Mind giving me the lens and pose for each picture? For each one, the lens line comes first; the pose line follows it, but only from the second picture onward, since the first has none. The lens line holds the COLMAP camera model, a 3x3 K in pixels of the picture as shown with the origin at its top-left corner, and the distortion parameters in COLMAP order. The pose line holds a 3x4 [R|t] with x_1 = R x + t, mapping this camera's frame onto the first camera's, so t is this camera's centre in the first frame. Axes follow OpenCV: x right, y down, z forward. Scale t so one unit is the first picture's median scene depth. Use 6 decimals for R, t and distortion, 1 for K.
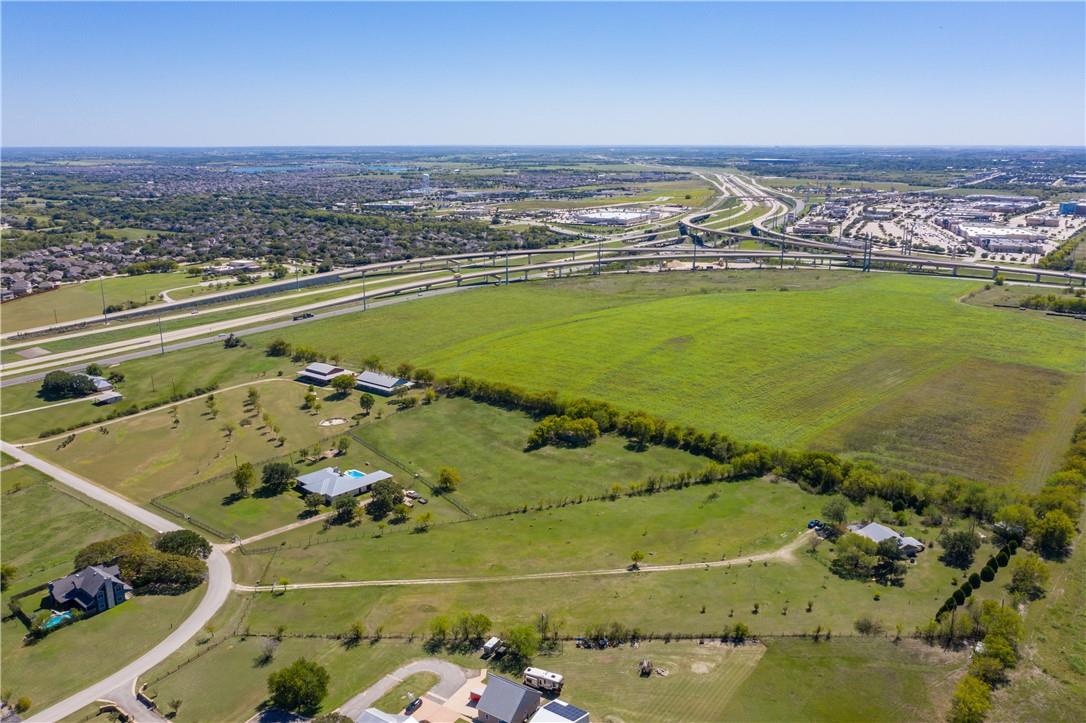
lens RADIAL K [[856.9, 0, 543.0], [0, 856.9, 361.5], [0, 0, 1]] dist [-0.011747, 0.001829]
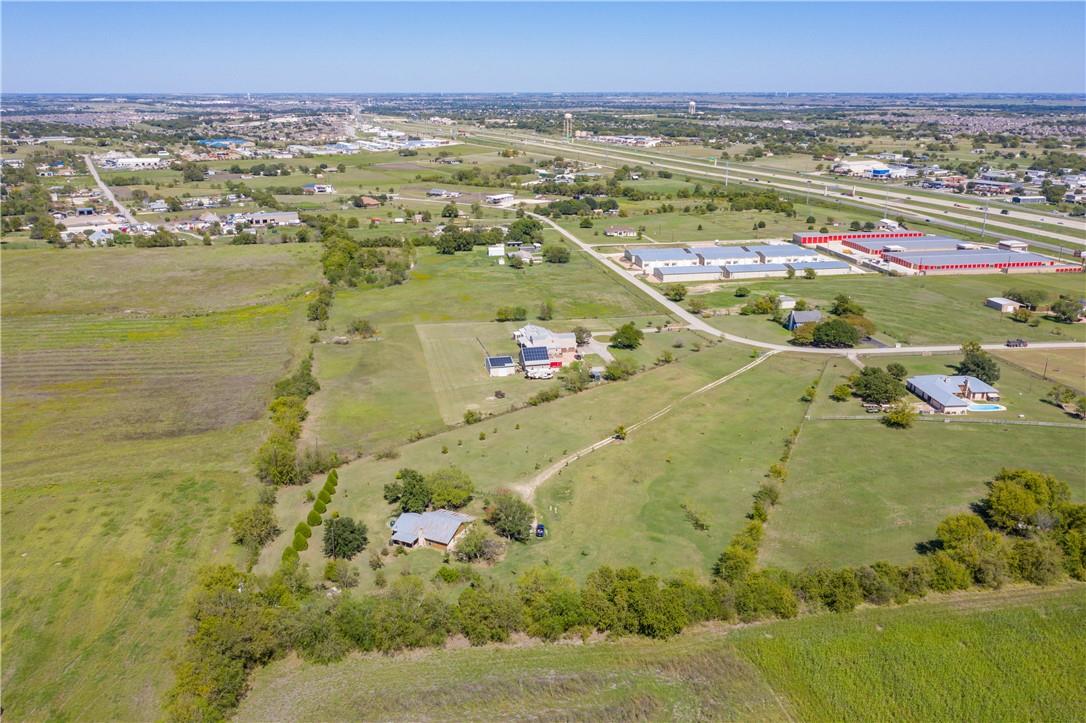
lens RADIAL K [[879.0, 0, 543.0], [0, 879.0, 361.5], [0, 0, 1]] dist [-0.012679, 0.006564]
pose [[-0.671303, 0.223716, -0.706614, 0.608453], [-0.182296, 0.874238, 0.449973, -0.194476], [0.718415, 0.430882, -0.546096, 1.028265]]
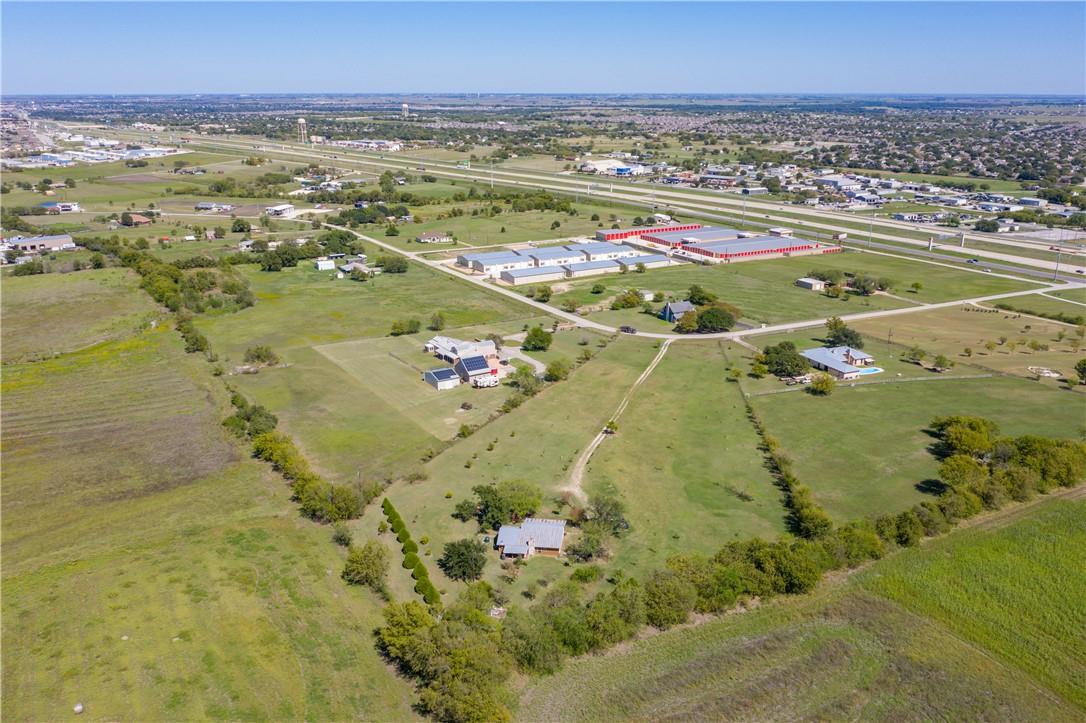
lens RADIAL K [[872.6, 0, 543.0], [0, 872.6, 361.5], [0, 0, 1]] dist [-0.017298, 0.007750]
pose [[-0.387755, 0.277627, -0.878959, 0.753630], [-0.230078, 0.894230, 0.383950, -0.166261], [0.892586, 0.351107, -0.282866, 0.852417]]
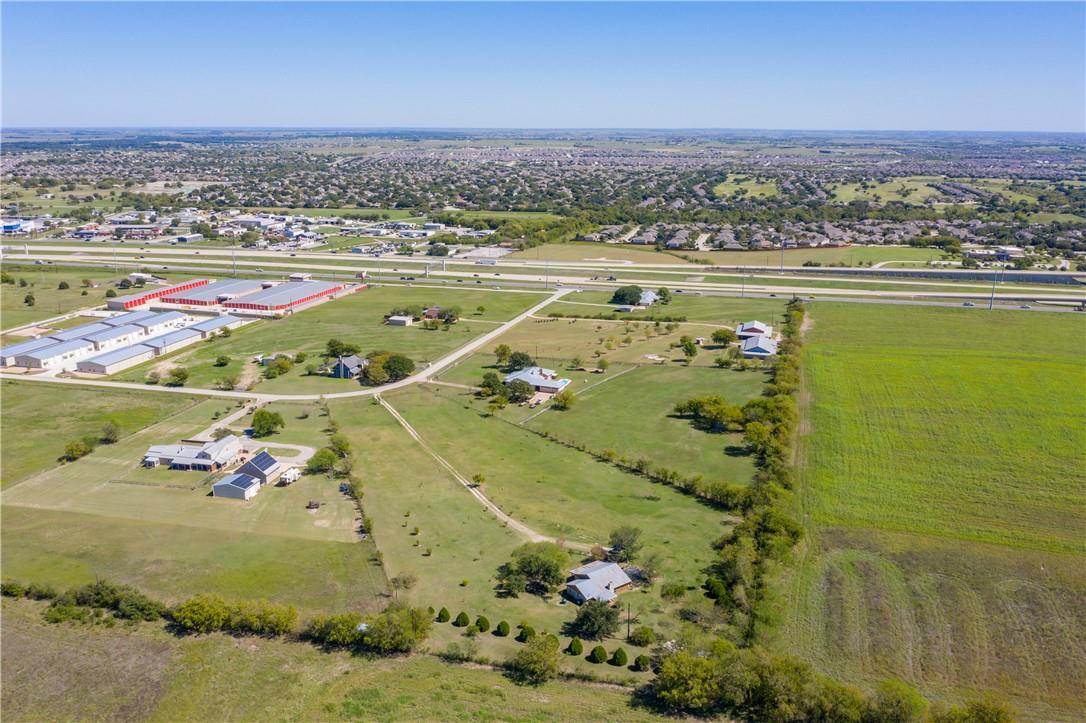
lens RADIAL K [[867.2, 0, 543.0], [0, 867.2, 361.5], [0, 0, 1]] dist [-0.019178, 0.000317]
pose [[0.366203, 0.250314, -0.896236, 0.782657], [-0.238617, 0.956196, 0.169562, -0.088898], [0.899421, 0.151763, 0.409891, 0.422285]]
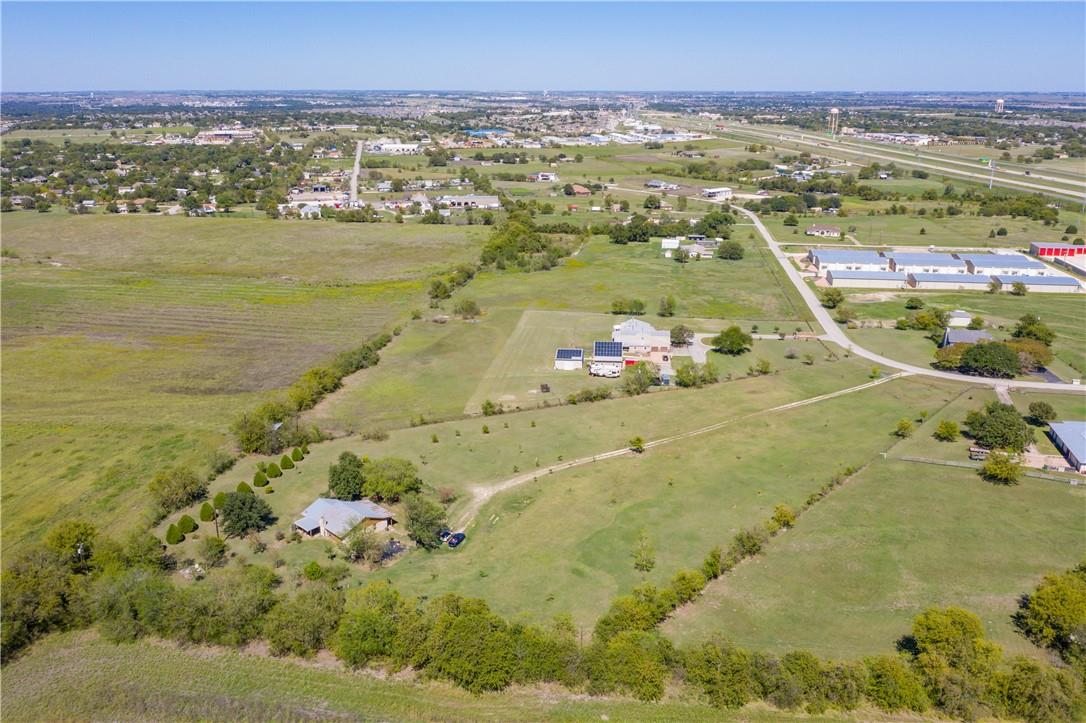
lens RADIAL K [[876.3, 0, 543.0], [0, 876.3, 361.5], [0, 0, 1]] dist [-0.010615, 0.002400]
pose [[-0.871028, 0.150122, -0.467731, 0.413064], [-0.119863, 0.858428, 0.498732, -0.183877], [0.476385, 0.490473, -0.729721, 1.097918]]
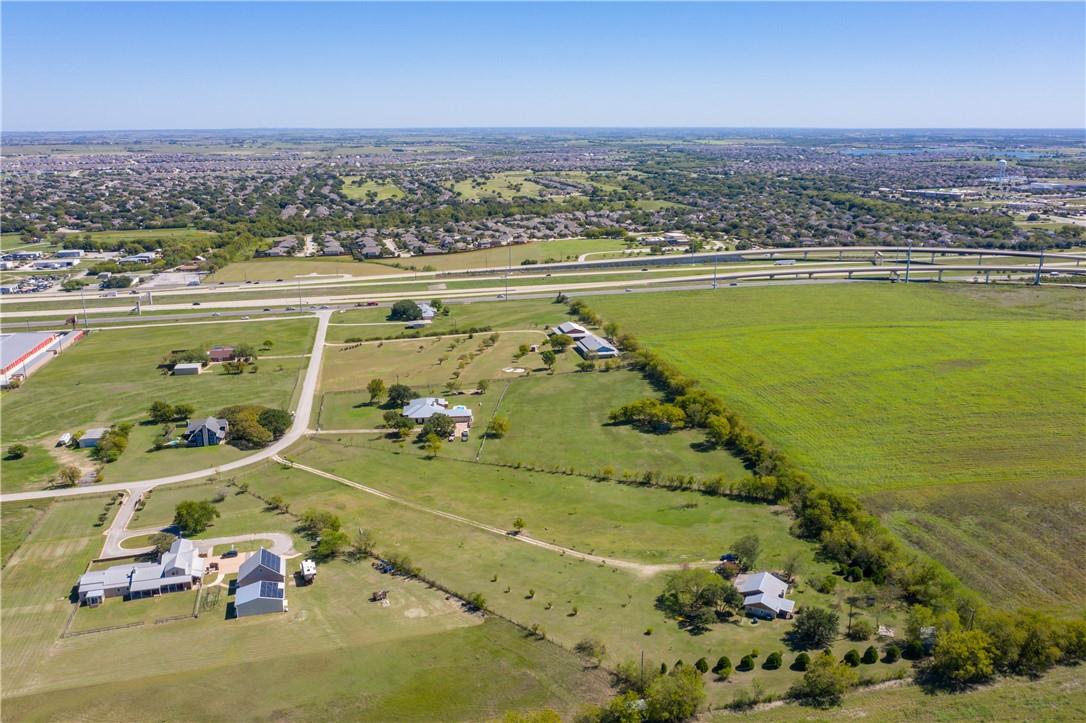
lens RADIAL K [[872.6, 0, 543.0], [0, 872.6, 361.5], [0, 0, 1]] dist [-0.017298, 0.007750]
pose [[0.763396, 0.170433, -0.623040, 0.532801], [-0.160482, 0.984362, 0.072639, -0.031956], [0.625677, 0.044534, 0.778810, 0.137065]]
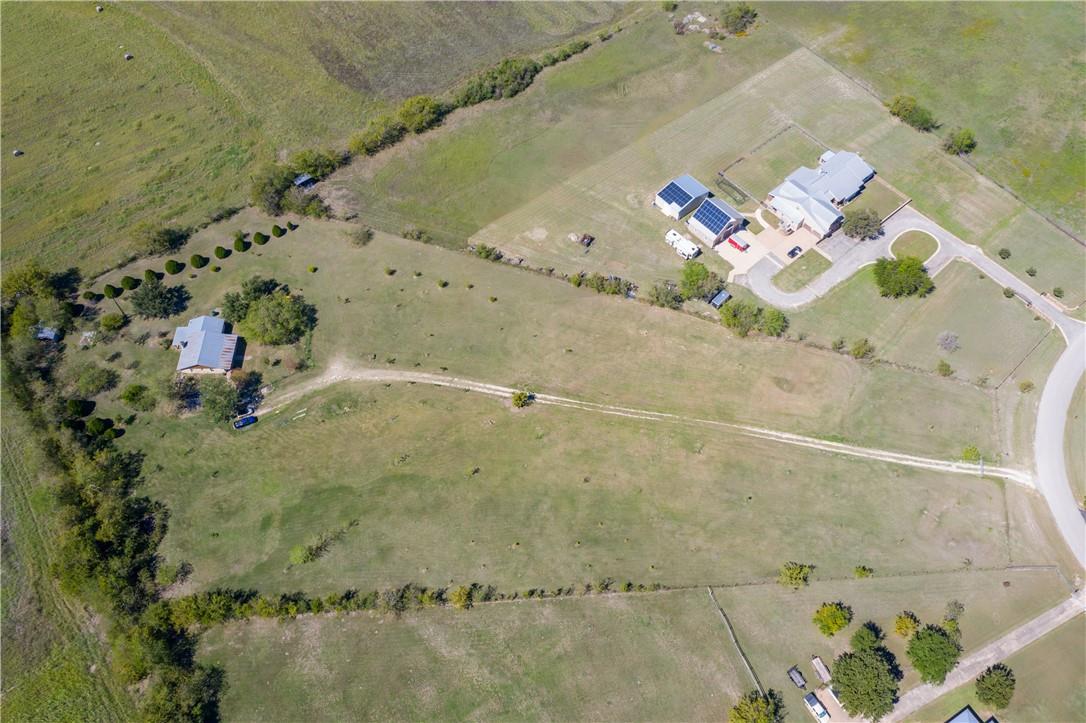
lens RADIAL K [[872.6, 0, 543.0], [0, 872.6, 361.5], [0, 0, 1]] dist [-0.017298, 0.007750]
pose [[-0.962893, -0.214021, 0.164416, -0.025417], [0.088424, 0.325406, 0.941431, -0.379032], [-0.254988, 0.921035, -0.294407, 0.851490]]
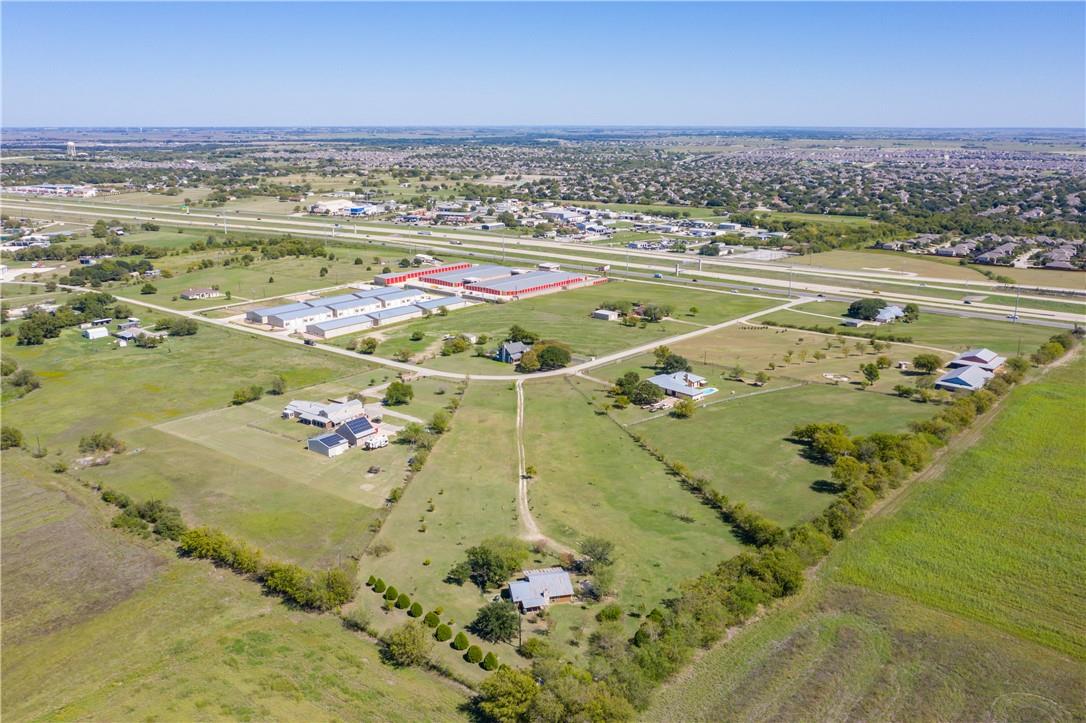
lens RADIAL K [[872.6, 0, 543.0], [0, 872.6, 361.5], [0, 0, 1]] dist [-0.017298, 0.007750]
pose [[-0.043113, 0.267332, -0.962639, 0.817673], [-0.251207, 0.929679, 0.269429, -0.148242], [0.966973, 0.253438, 0.027074, 0.674417]]
